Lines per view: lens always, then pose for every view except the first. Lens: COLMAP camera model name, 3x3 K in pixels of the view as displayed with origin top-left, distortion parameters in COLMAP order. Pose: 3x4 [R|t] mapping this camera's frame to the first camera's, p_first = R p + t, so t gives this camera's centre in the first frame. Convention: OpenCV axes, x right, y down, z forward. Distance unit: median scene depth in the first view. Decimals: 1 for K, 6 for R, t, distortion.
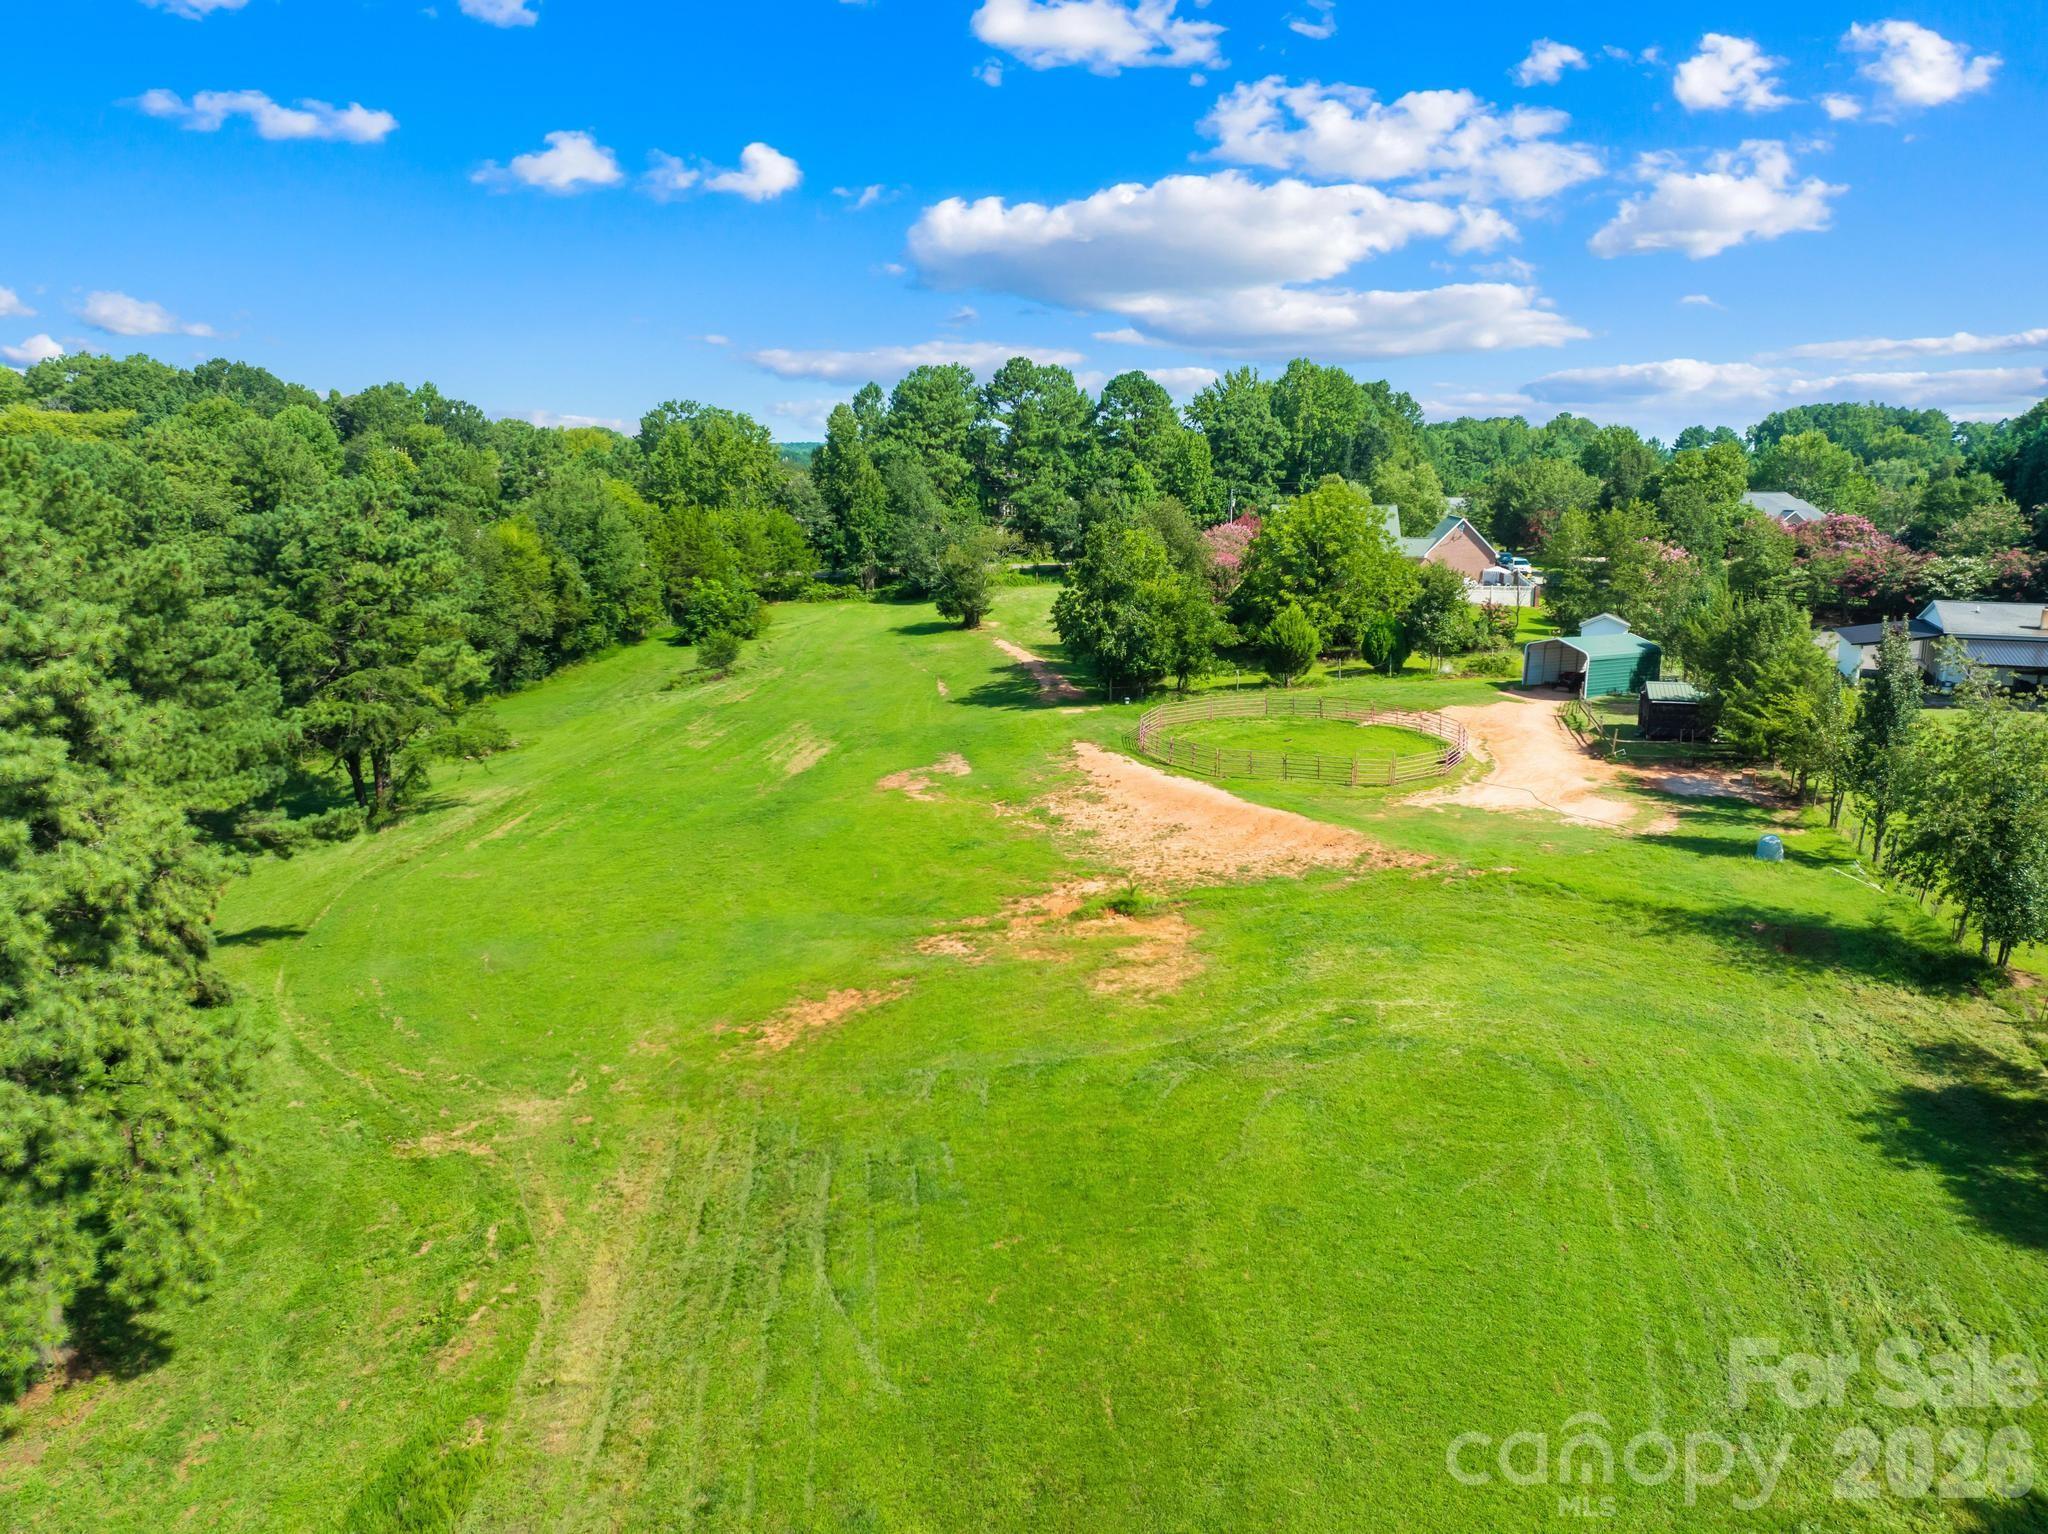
lens RADIAL K [[1381.8, 0, 1136.4], [0, 1381.8, 733.4], [0, 0, 1]] dist [-0.004815, -0.002539]
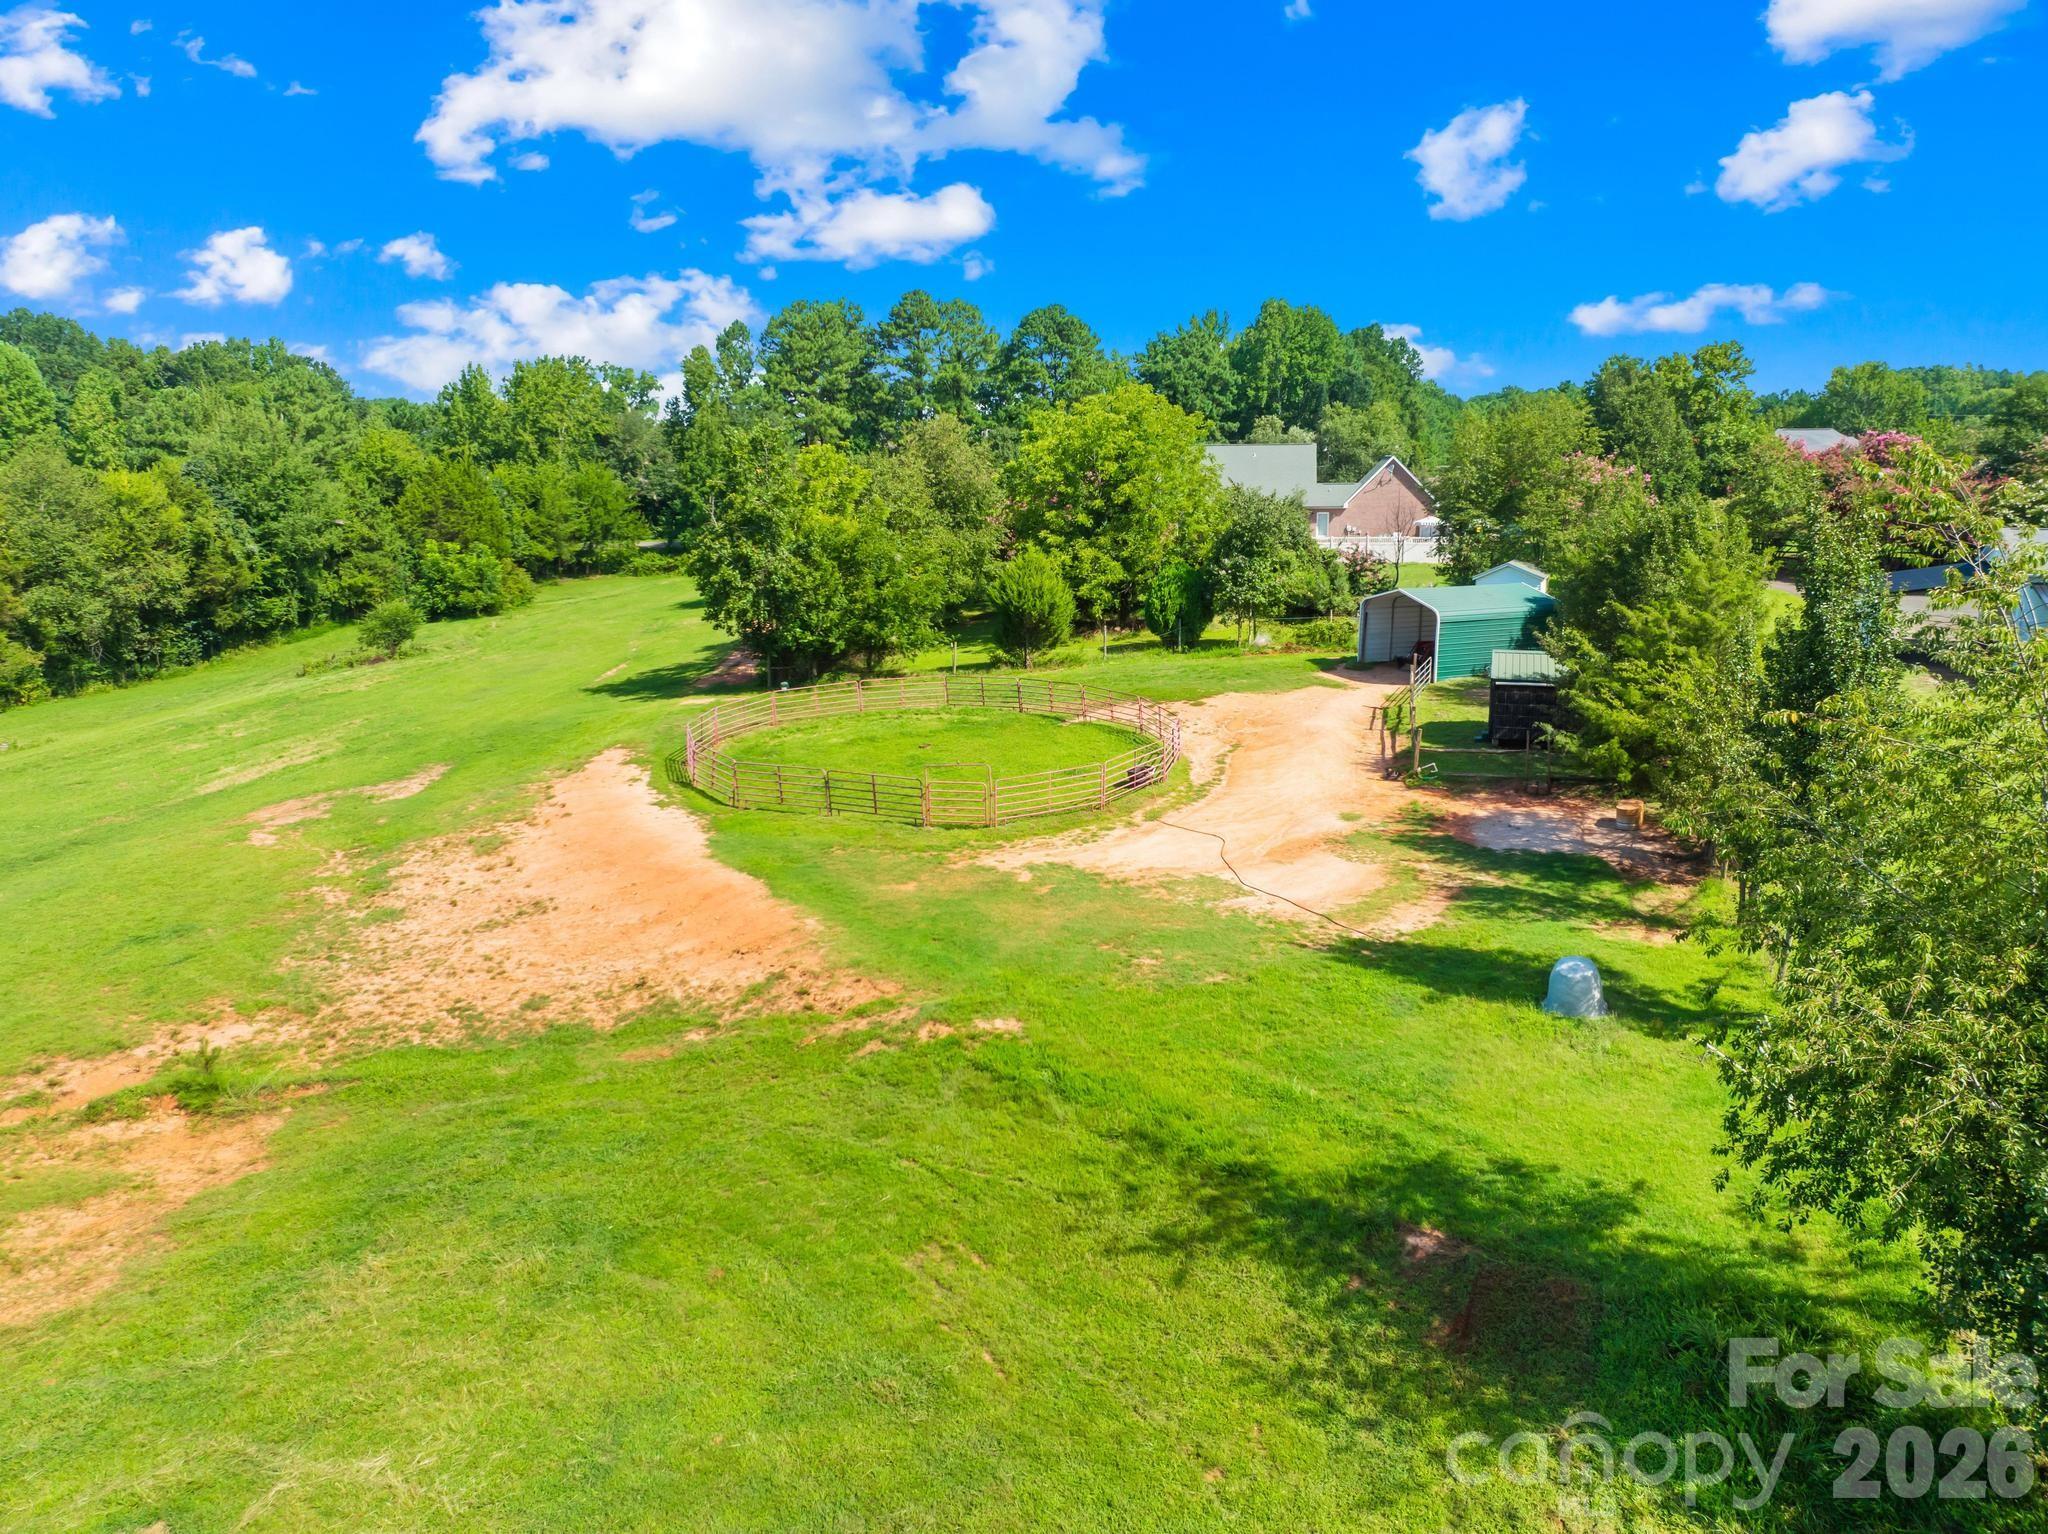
lens RADIAL K [[1507.0, 0, 1024.0], [0, 1507.0, 767.0], [0, 0, 1]] dist [-0.005163, -0.000867]
pose [[0.997770, 0.002077, -0.066715, 0.153456], [-0.000456, 0.999705, 0.024300, -0.001832], [0.066745, -0.024216, 0.997476, 0.239757]]
